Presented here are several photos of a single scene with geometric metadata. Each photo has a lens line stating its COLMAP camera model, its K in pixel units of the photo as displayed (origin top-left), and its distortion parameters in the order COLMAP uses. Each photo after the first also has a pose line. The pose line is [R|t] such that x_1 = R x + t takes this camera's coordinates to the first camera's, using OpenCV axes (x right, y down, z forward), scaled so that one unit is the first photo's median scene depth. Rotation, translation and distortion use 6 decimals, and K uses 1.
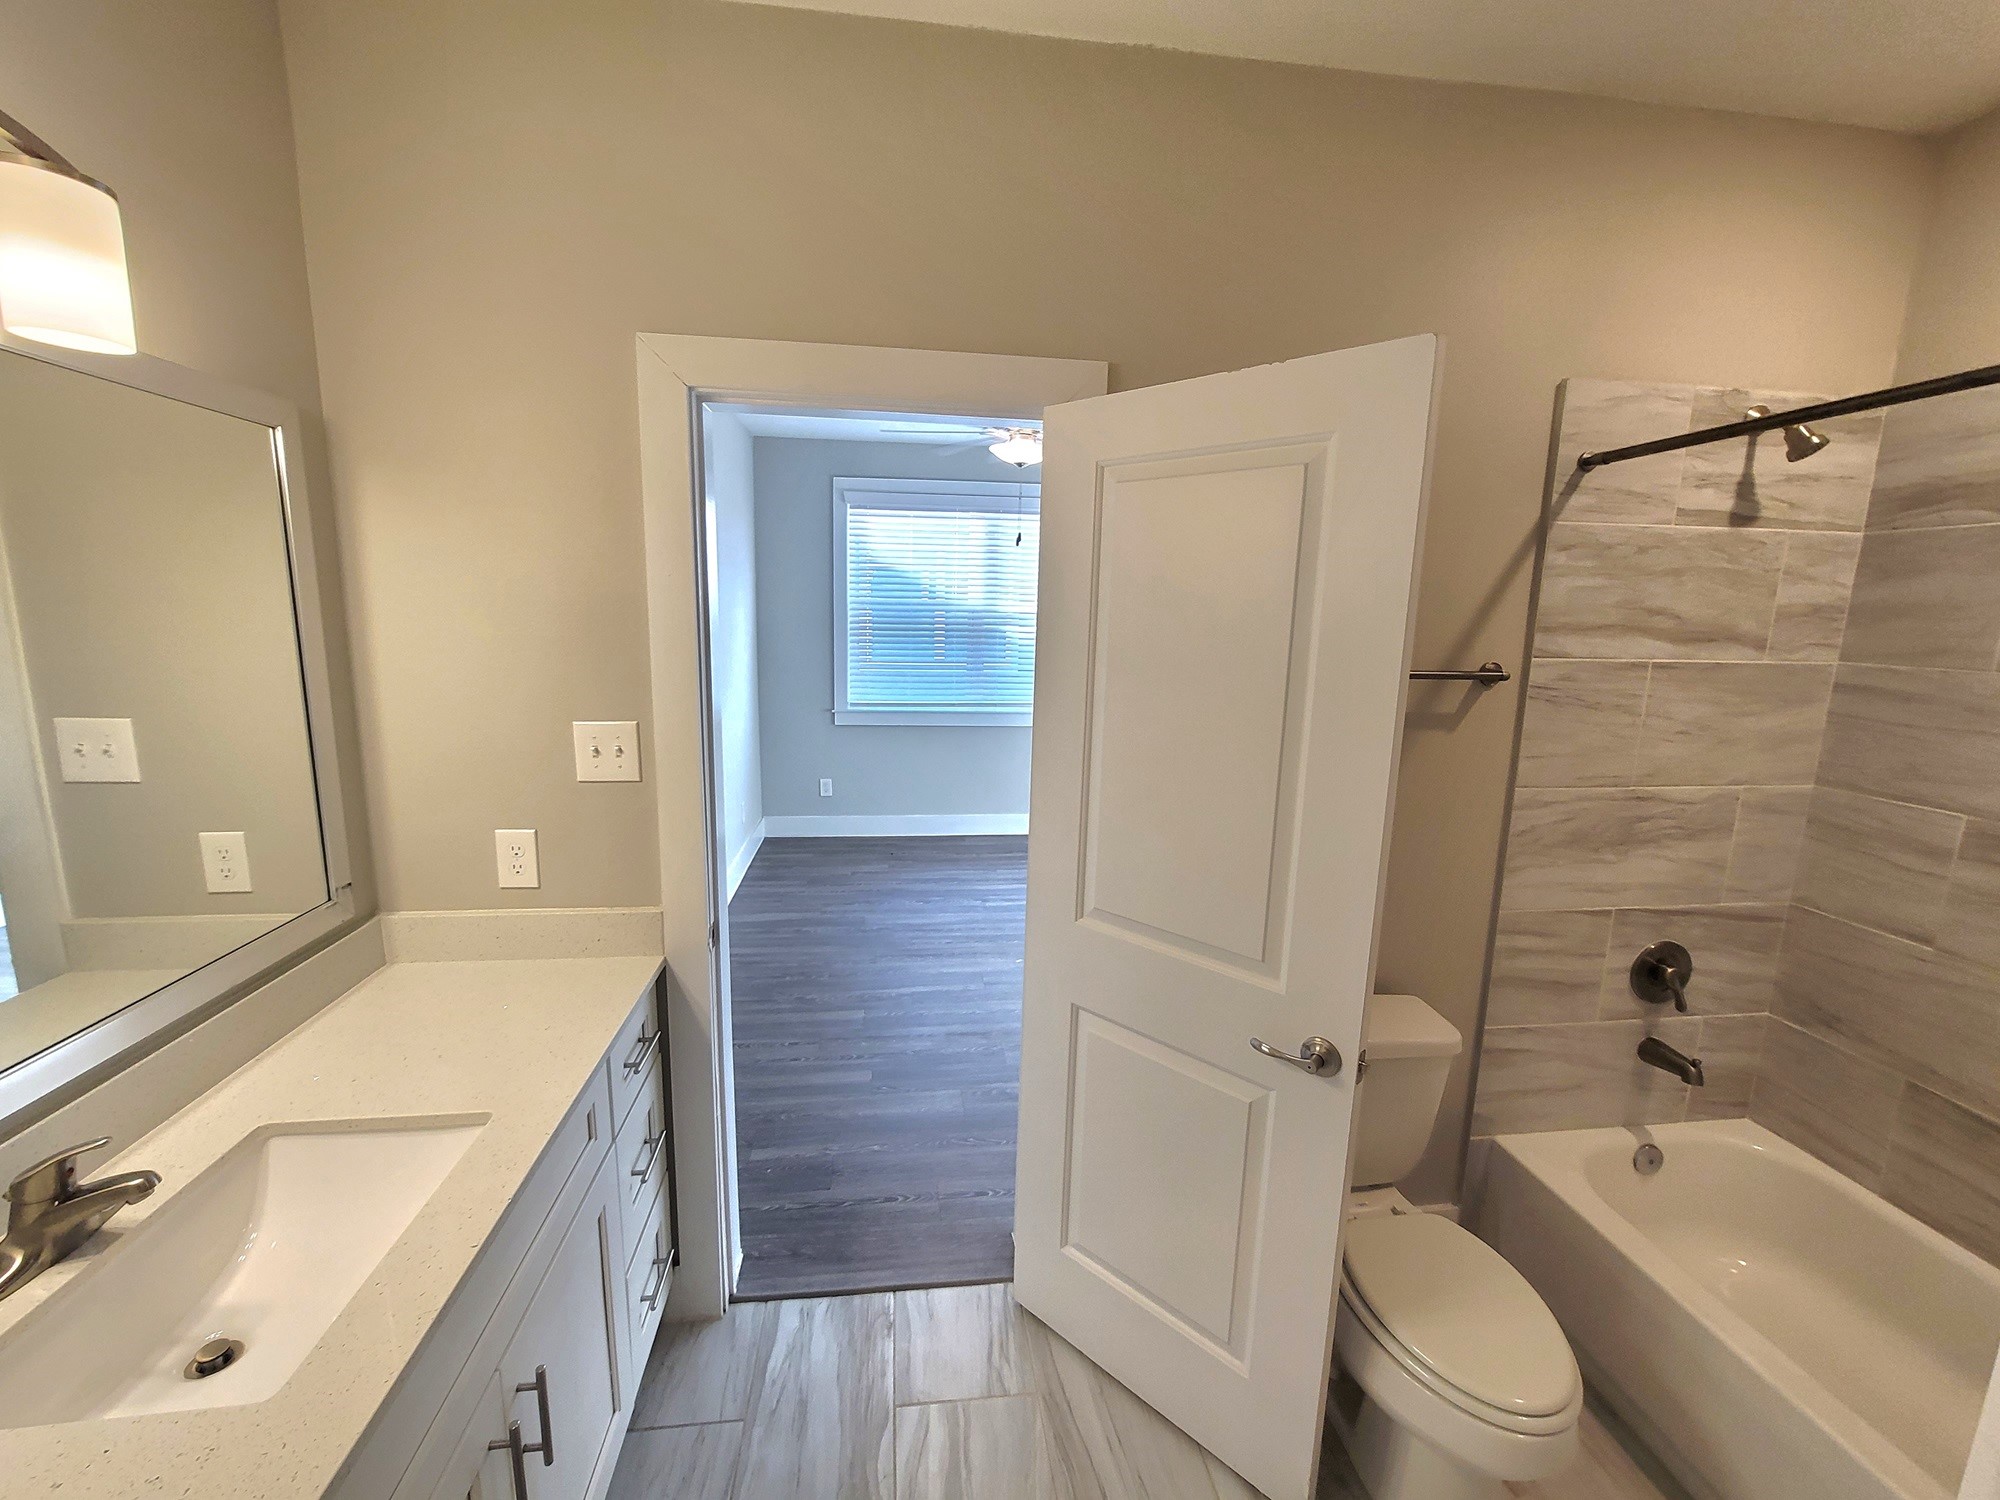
lens RADIAL K [[817.2, 0, 989.2], [0, 817.2, 750.4], [0, 0, 1]] dist [0.000077, 0.001400]
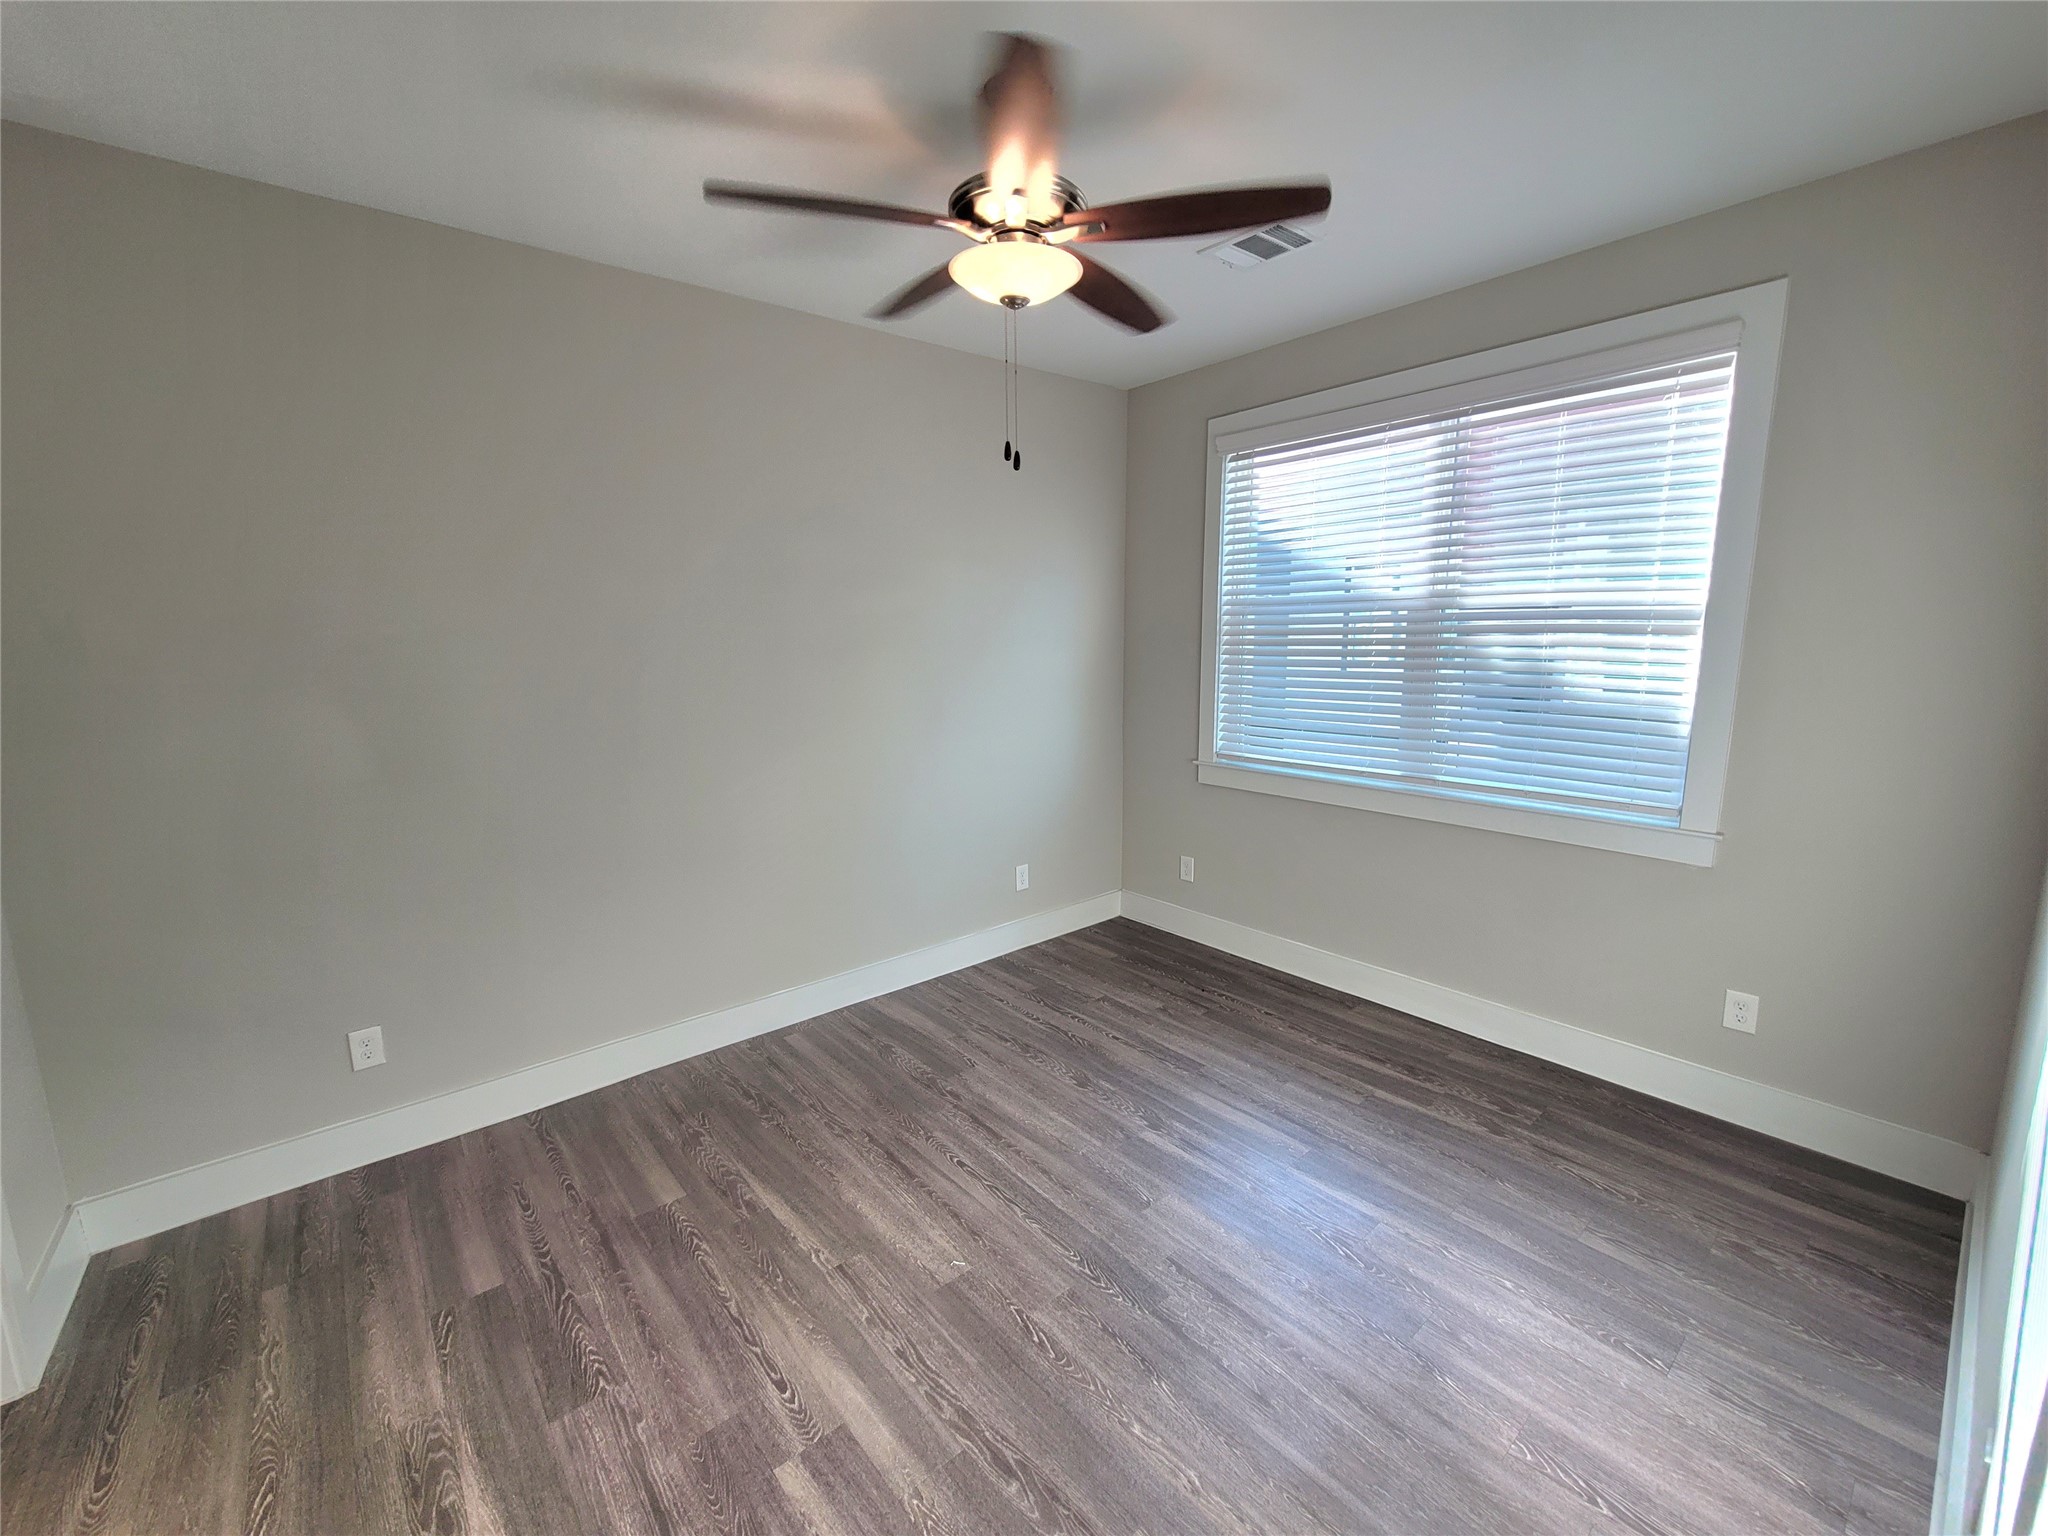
lens RADIAL K [[836.8, 0, 1023.6], [0, 836.8, 769.2], [0, 0, 1]] dist [0.000077, 0.001400]
pose [[0.553136, 0.105705, -0.826357, 0.344676], [-0.120203, 0.991665, 0.046391, -0.062743], [0.824373, 0.073670, 0.561232, 0.524721]]
